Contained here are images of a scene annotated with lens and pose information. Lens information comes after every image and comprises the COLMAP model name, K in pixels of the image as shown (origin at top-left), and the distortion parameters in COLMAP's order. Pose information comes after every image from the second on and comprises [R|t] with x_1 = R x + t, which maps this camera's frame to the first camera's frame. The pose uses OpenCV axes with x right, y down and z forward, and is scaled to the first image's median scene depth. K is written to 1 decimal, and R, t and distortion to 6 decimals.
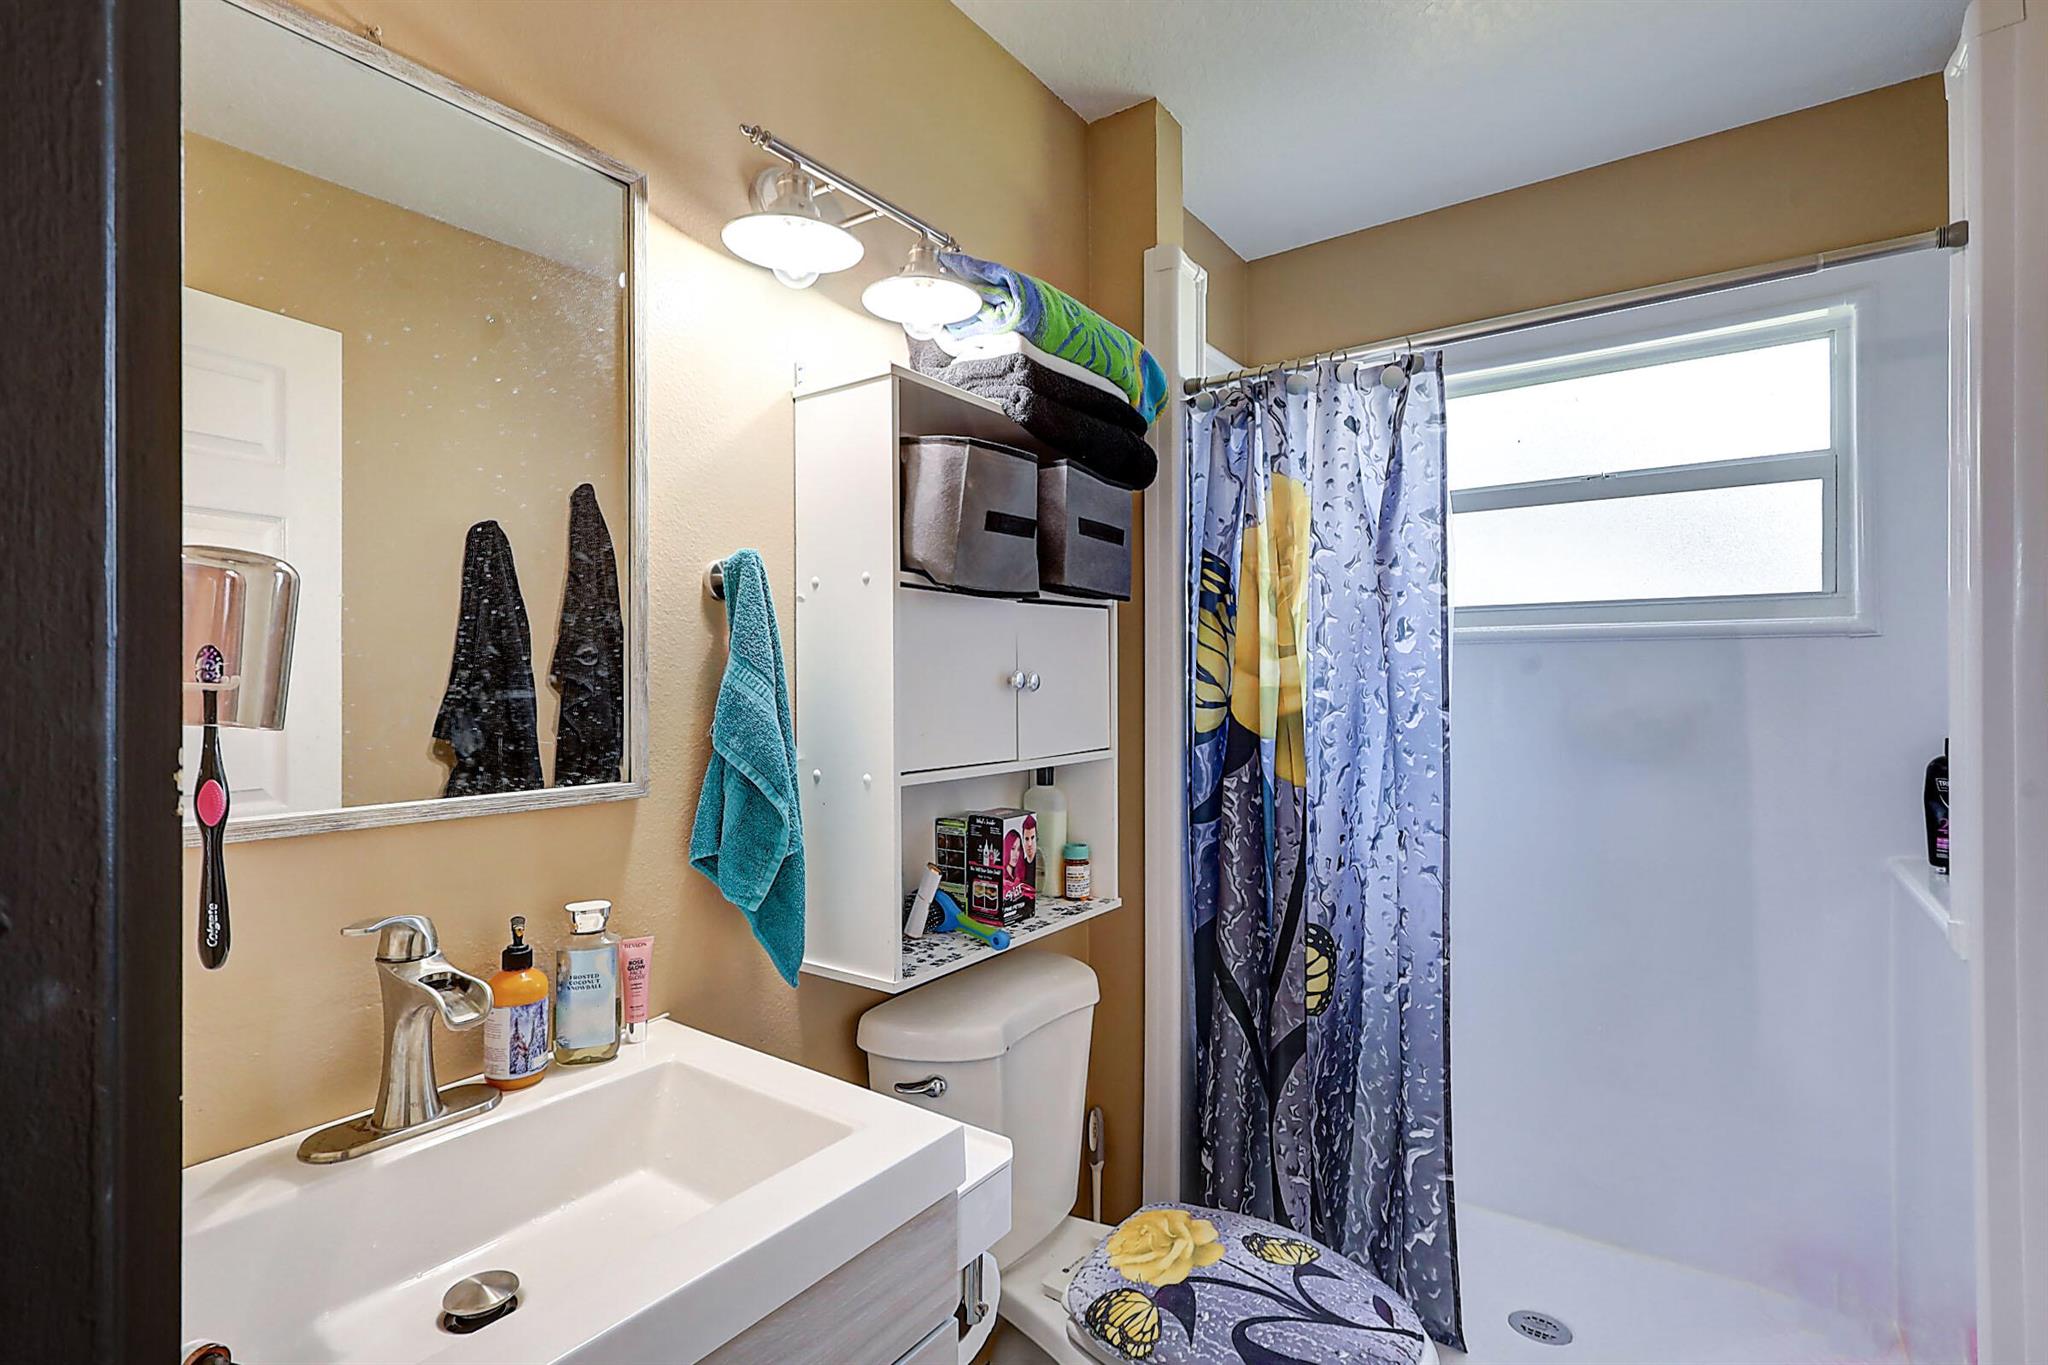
lens RADIAL K [[969.3, 0, 1023.9], [0, 969.3, 680.9], [0, 0, 1]] dist [-0.003543, 0.002544]
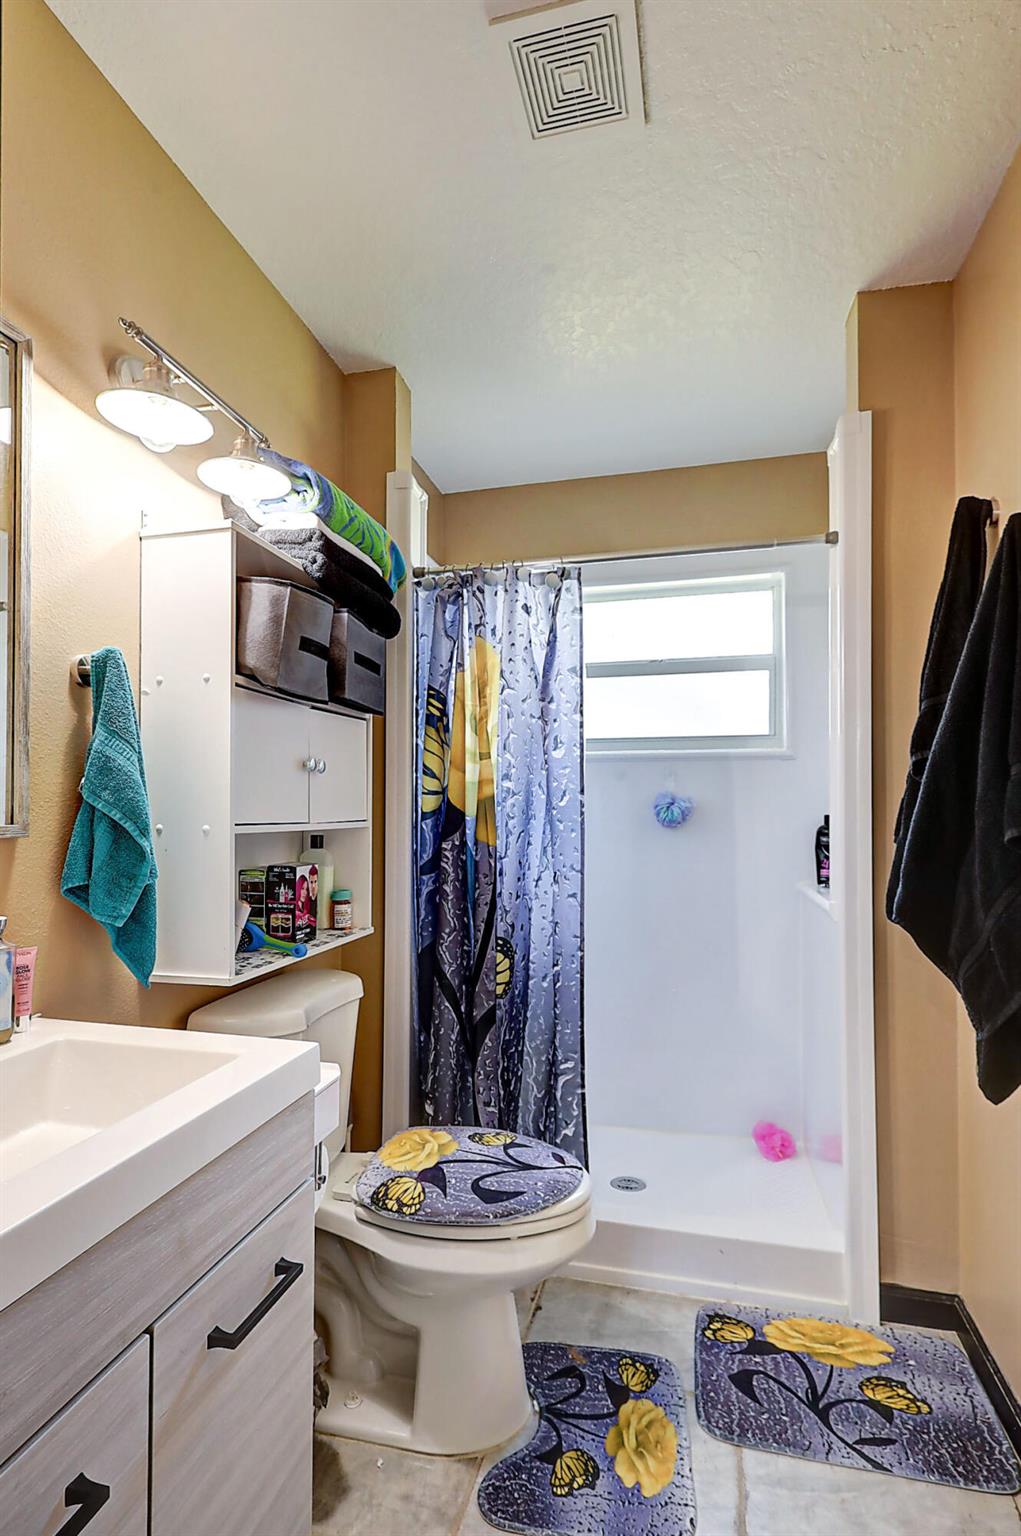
lens RADIAL K [[727.0, 0, 523.5], [0, 727.0, 805.5], [0, 0, 1]] dist [-0.003543, 0.002544]
pose [[0.928009, 0.003929, 0.372537, -0.097172], [-0.002135, 0.999984, -0.005228, 0.055229], [-0.372551, 0.004057, 0.928003, -0.068537]]
